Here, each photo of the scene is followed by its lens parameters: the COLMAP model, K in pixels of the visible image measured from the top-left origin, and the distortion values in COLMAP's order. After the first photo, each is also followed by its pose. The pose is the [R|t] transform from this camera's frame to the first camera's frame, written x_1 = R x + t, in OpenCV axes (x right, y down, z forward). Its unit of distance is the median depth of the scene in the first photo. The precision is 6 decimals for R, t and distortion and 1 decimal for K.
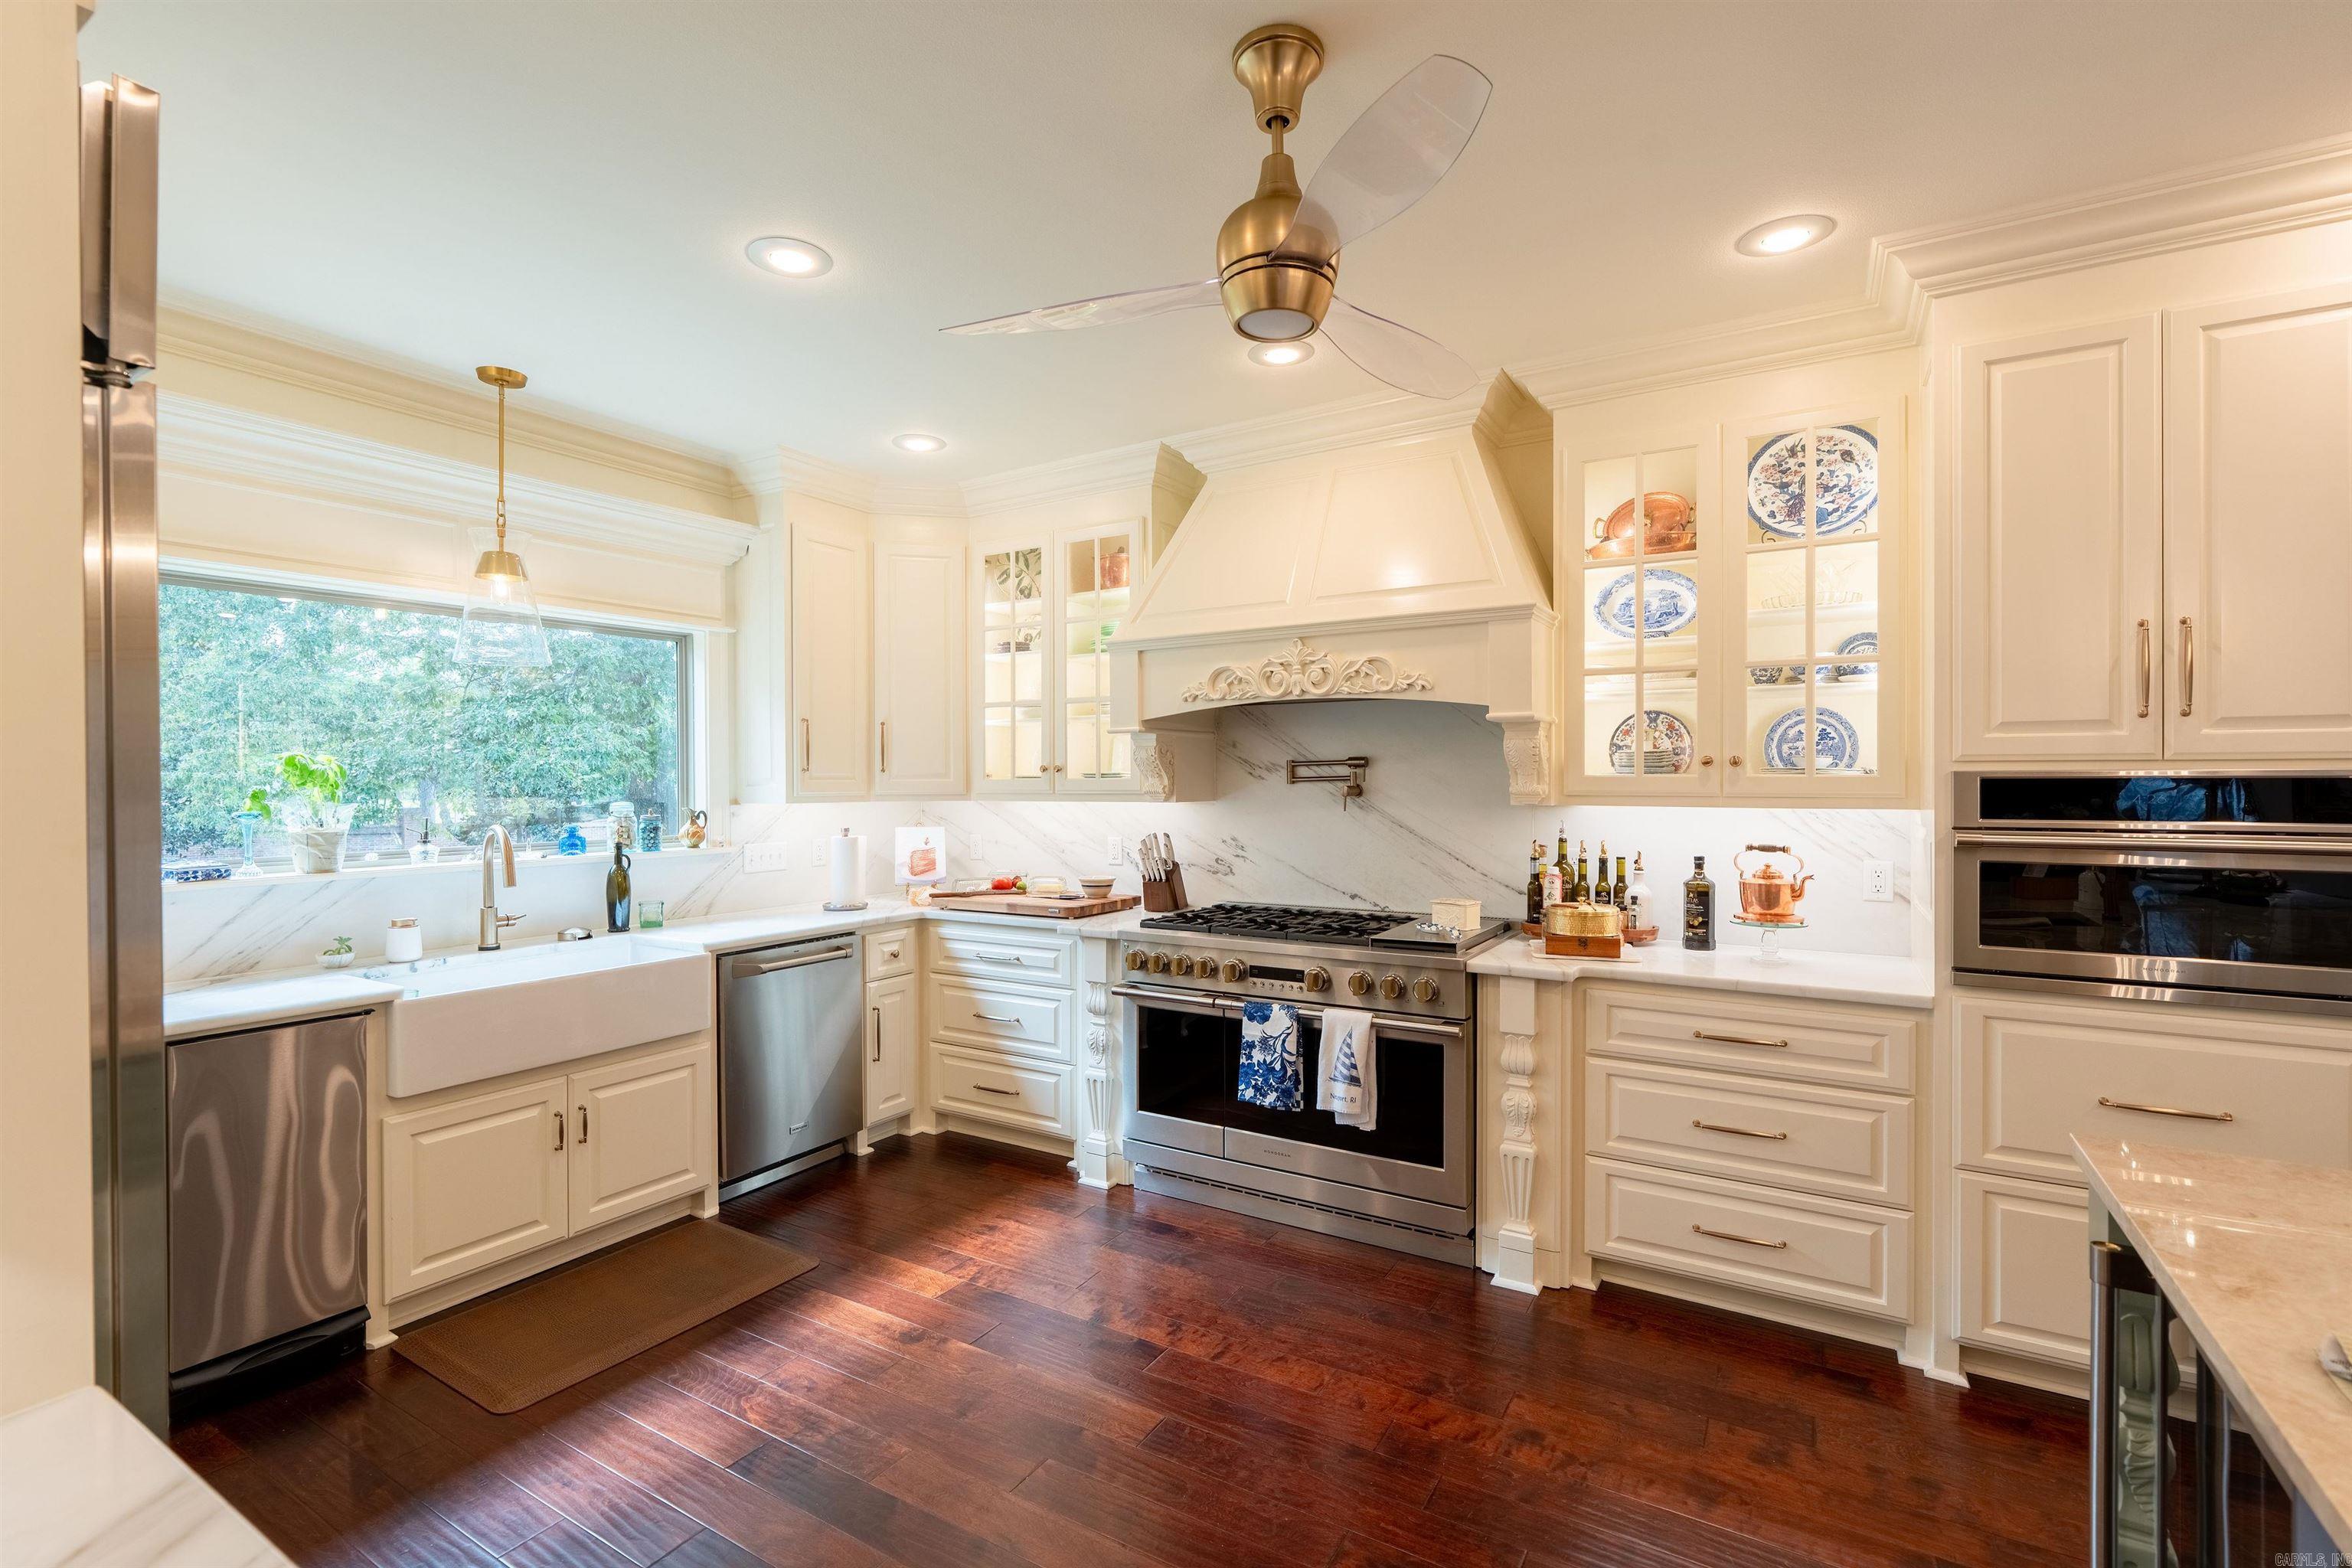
lens RADIAL K [[1045.3, 0, 1176.0], [0, 1045.3, 784.0], [0, 0, 1]] dist [-0.004747, -0.000252]
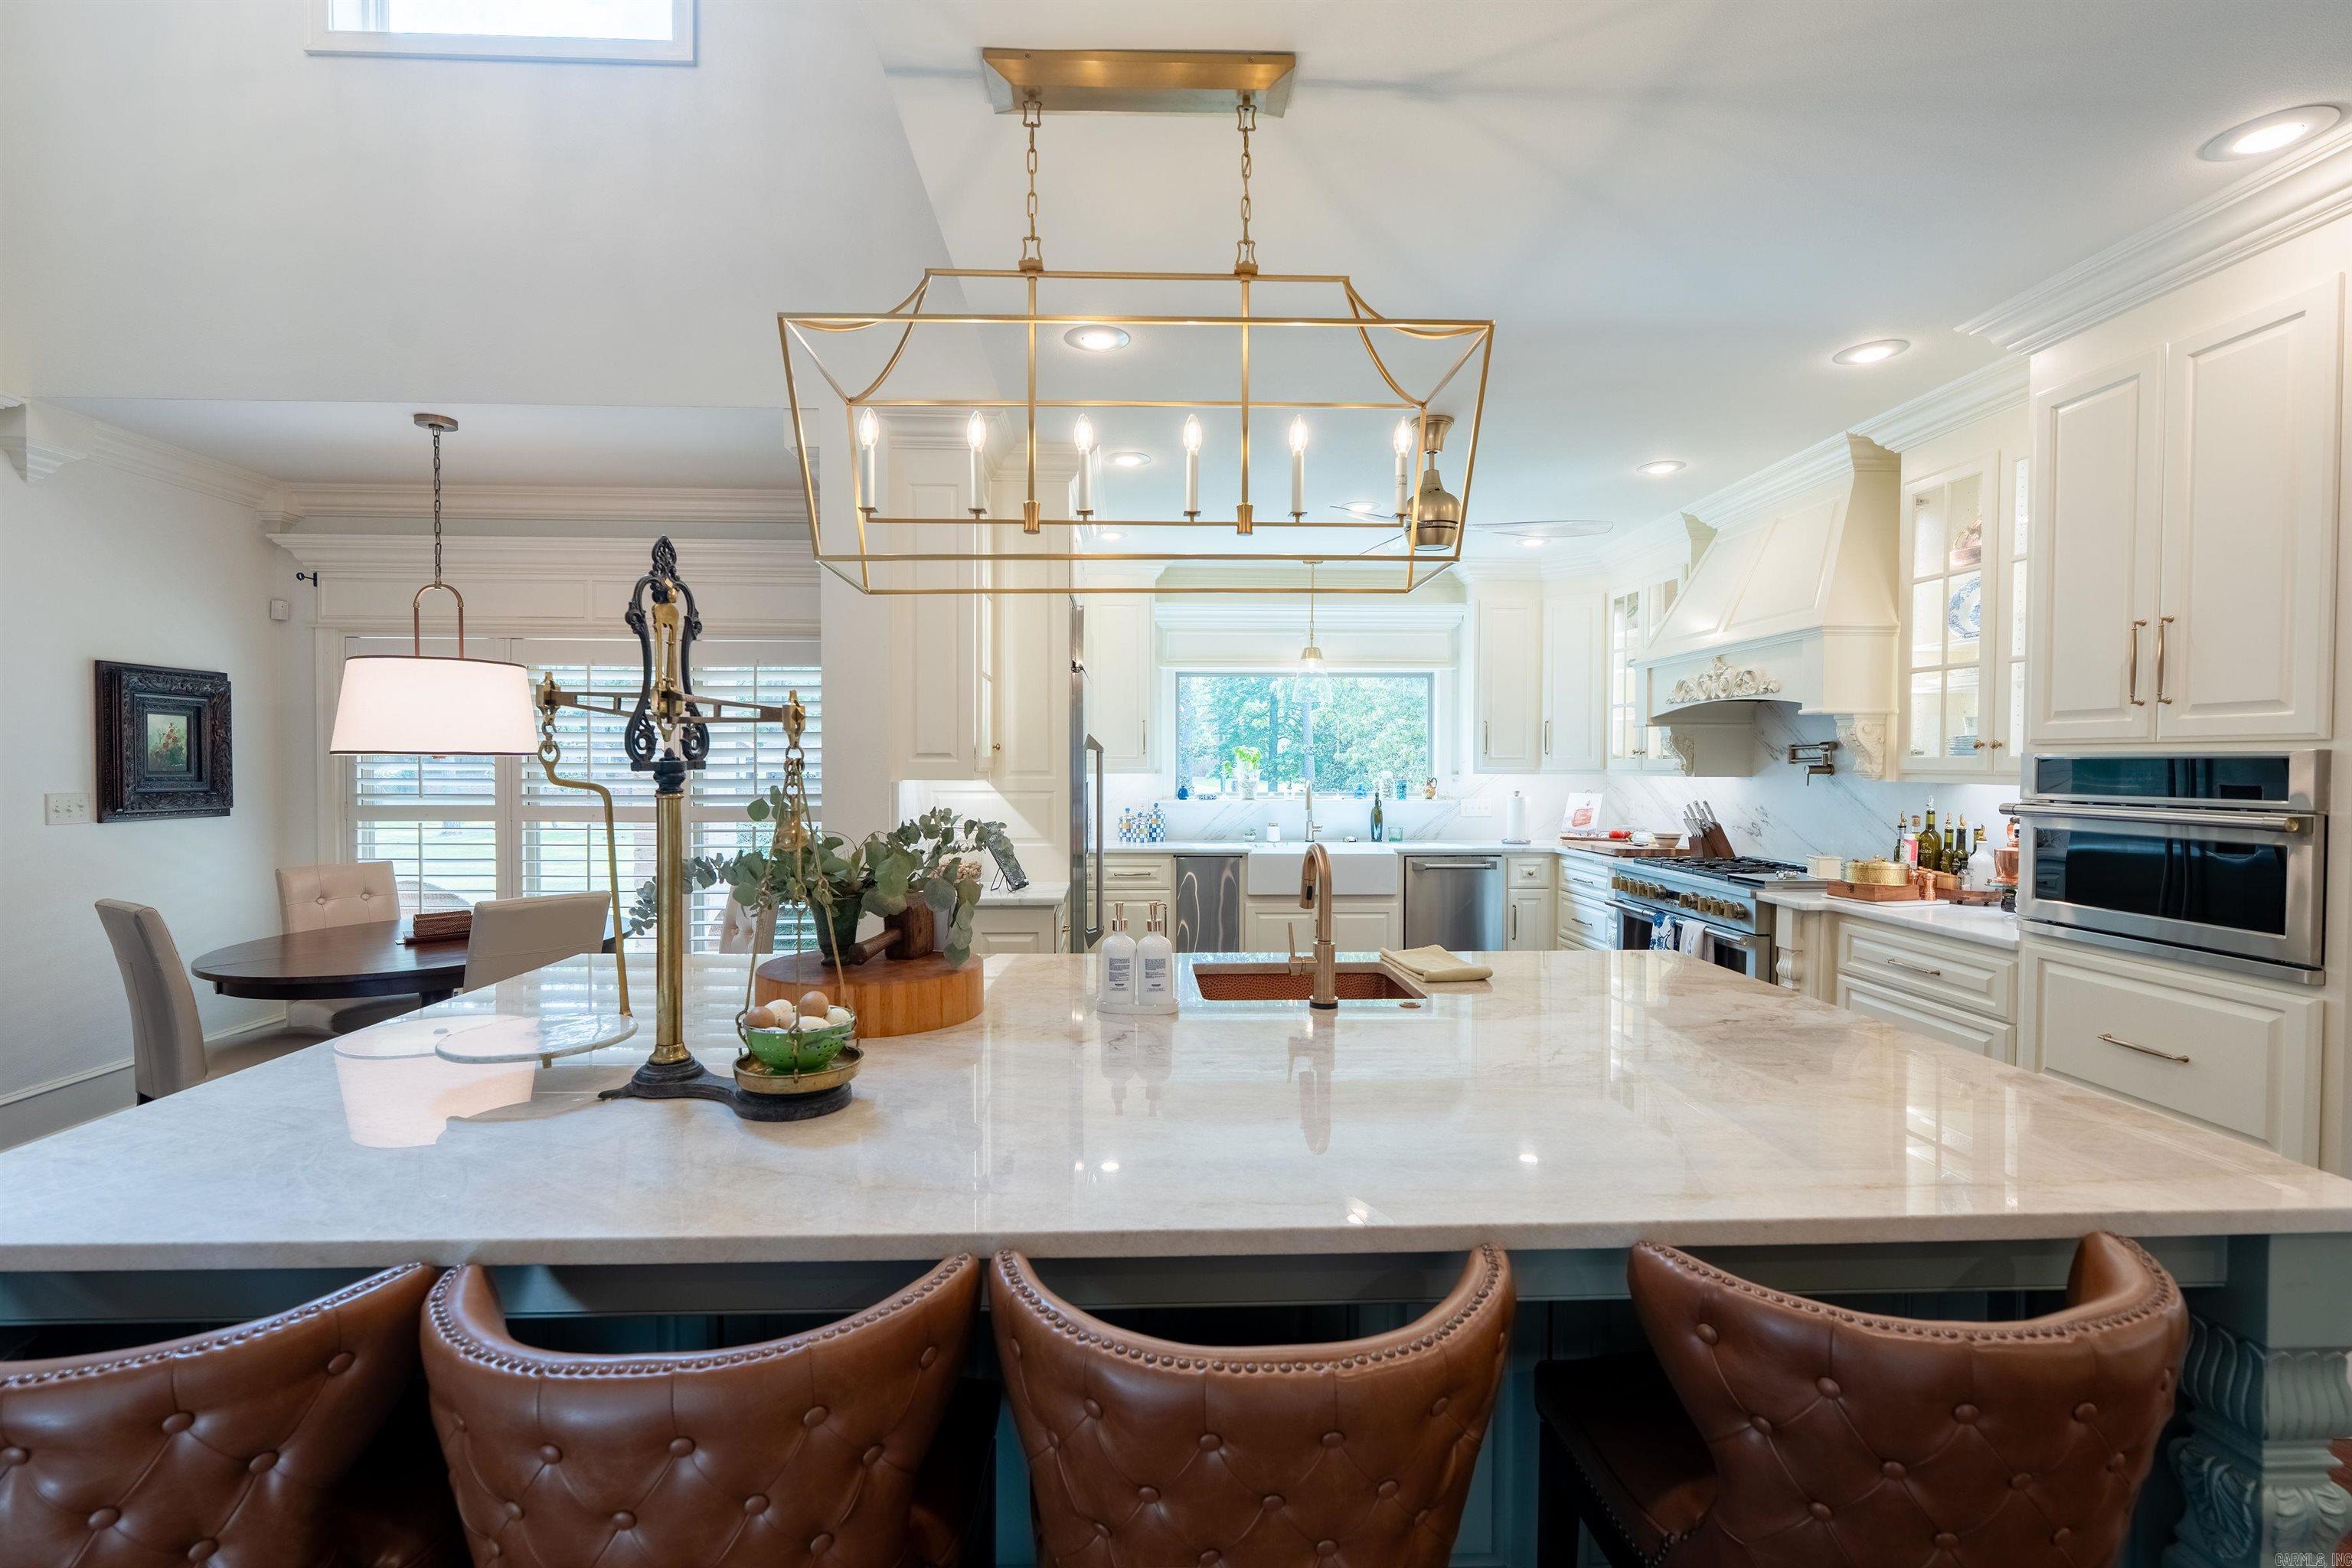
lens RADIAL K [[1049.3, 0, 1176.0], [0, 1049.3, 784.0], [0, 0, 1]] dist [0.000969, 0.000264]
pose [[0.557170, 0.021872, -0.830110, 0.772542], [-0.006623, 0.999738, 0.021896, 0.001920], [0.830372, -0.006702, 0.557169, -0.311350]]
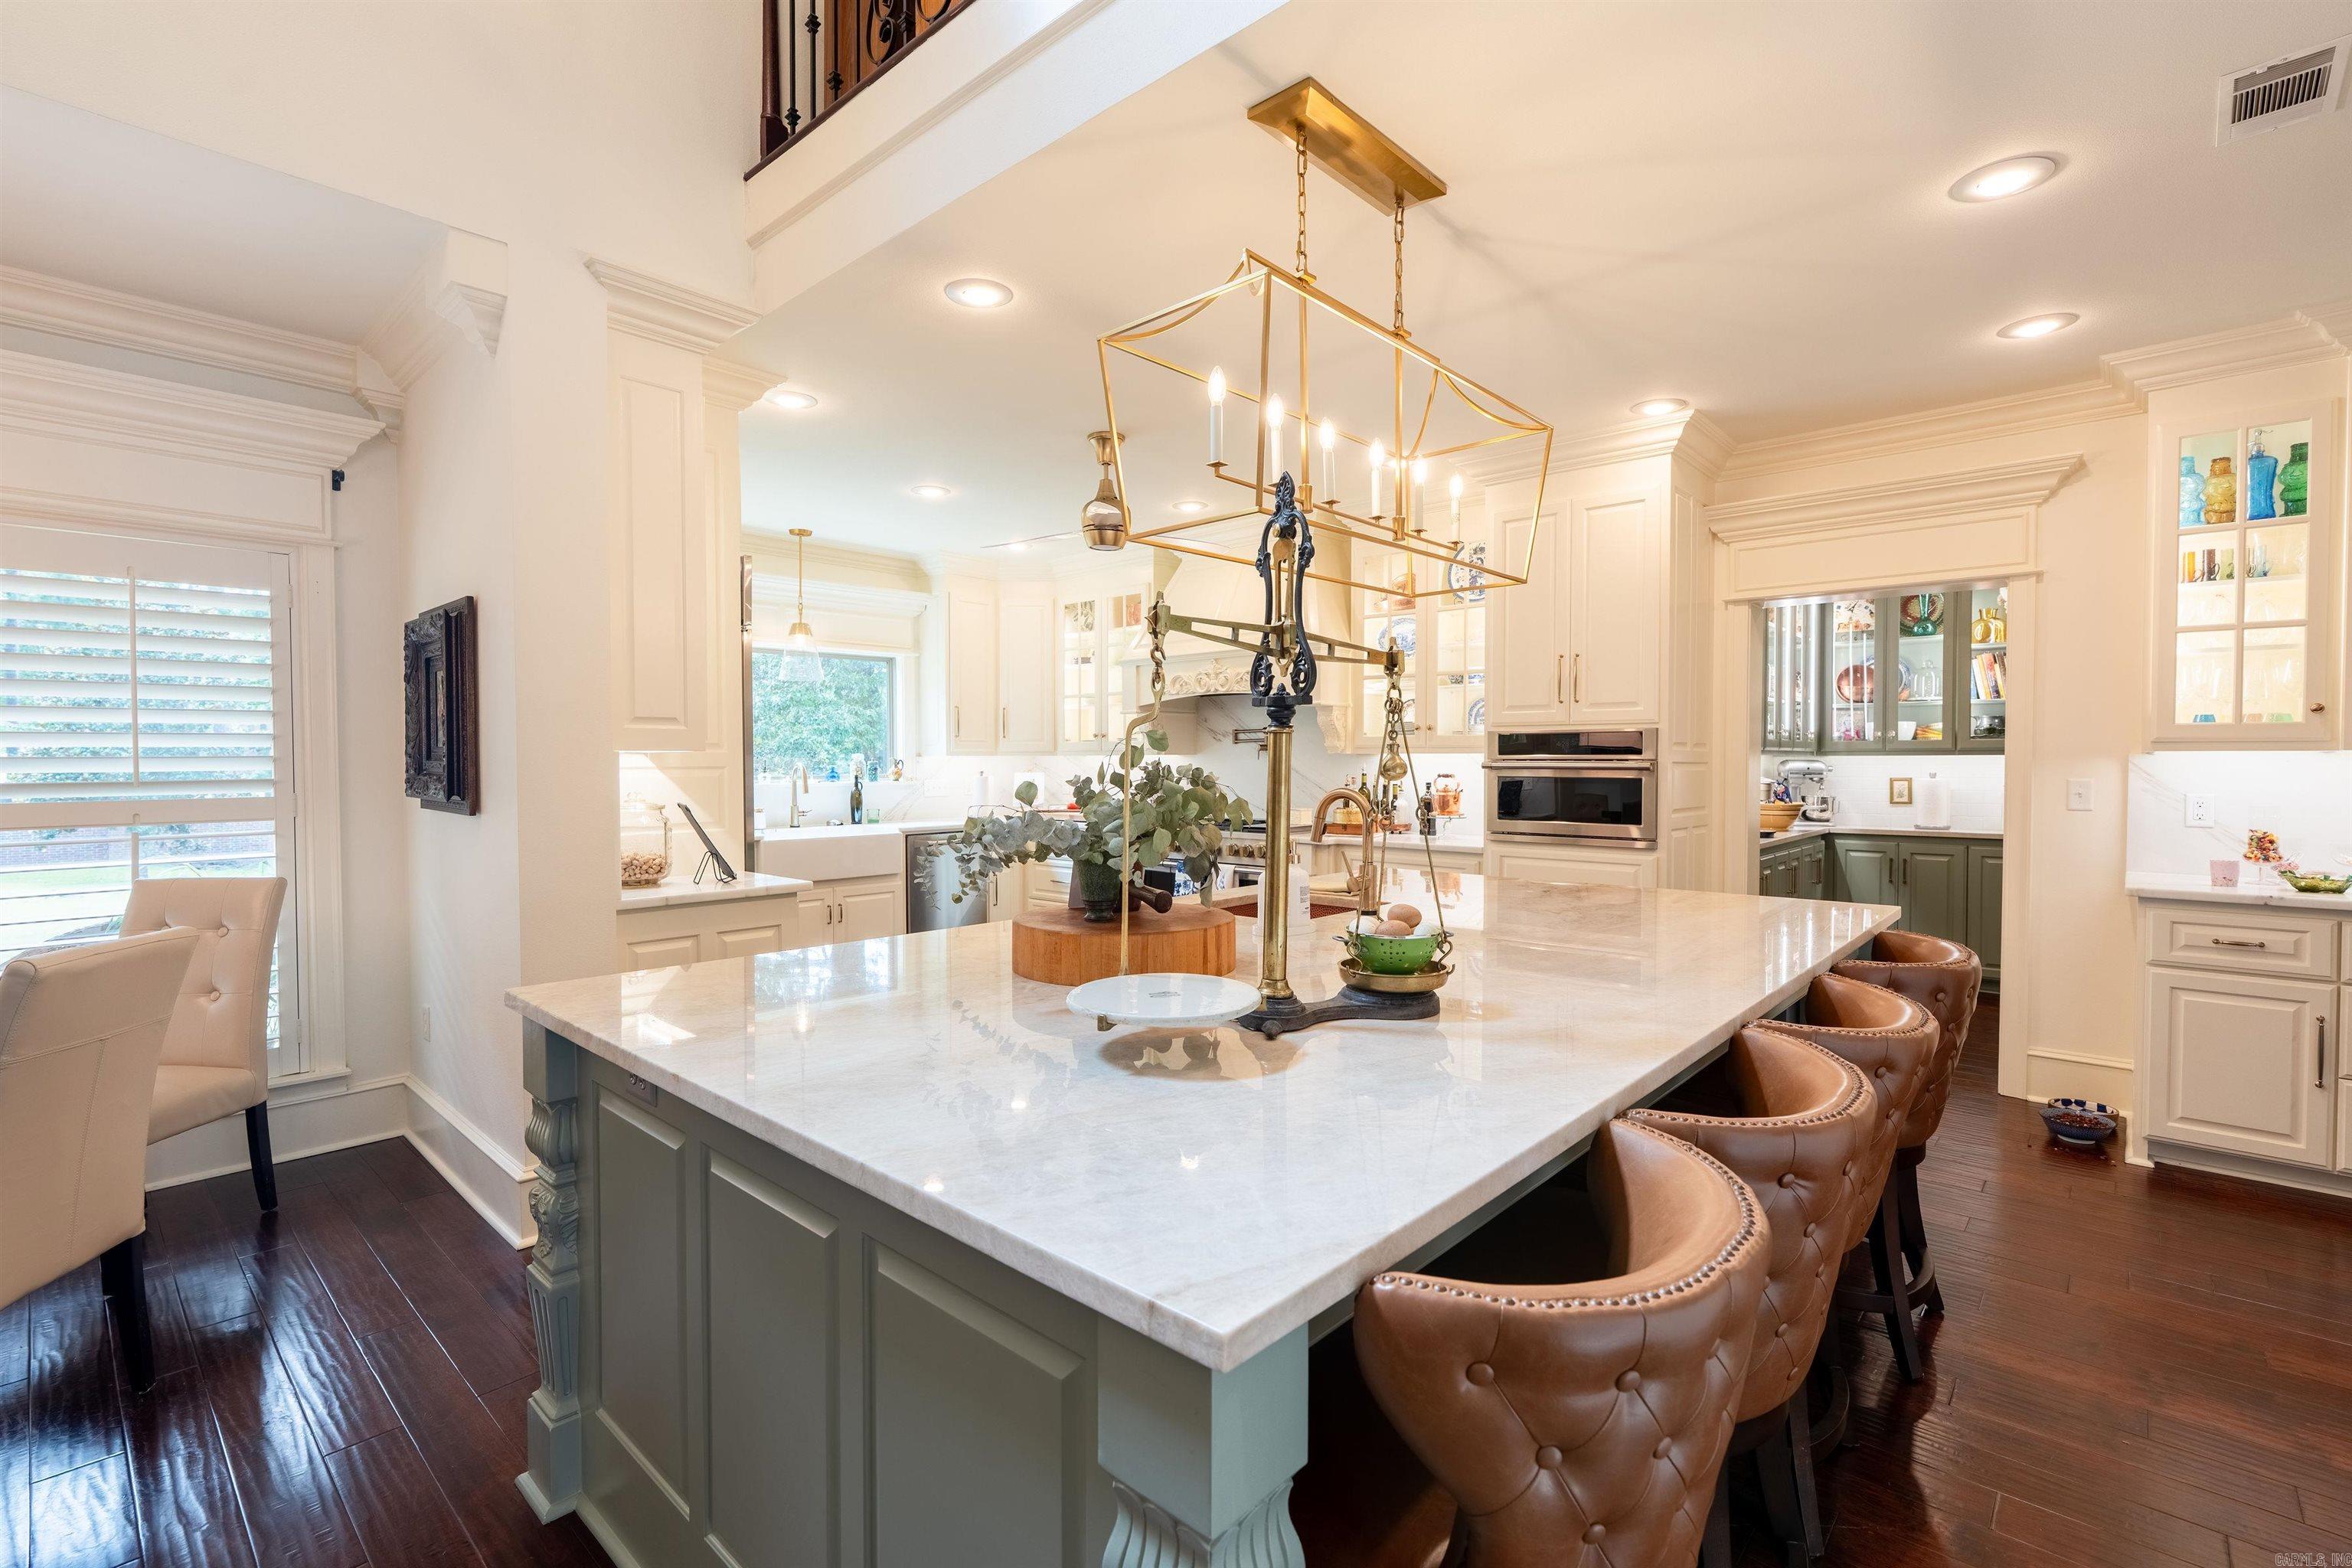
lens RADIAL K [[1049.6, 0, 1176.0], [0, 1049.6, 784.0], [0, 0, 1]] dist [-0.014274, 0.000061]
pose [[0.981737, 0.007248, -0.190104, 0.349362], [-0.003325, 0.999775, 0.020947, 0.029799], [0.190213, -0.019932, 0.981540, -0.666881]]
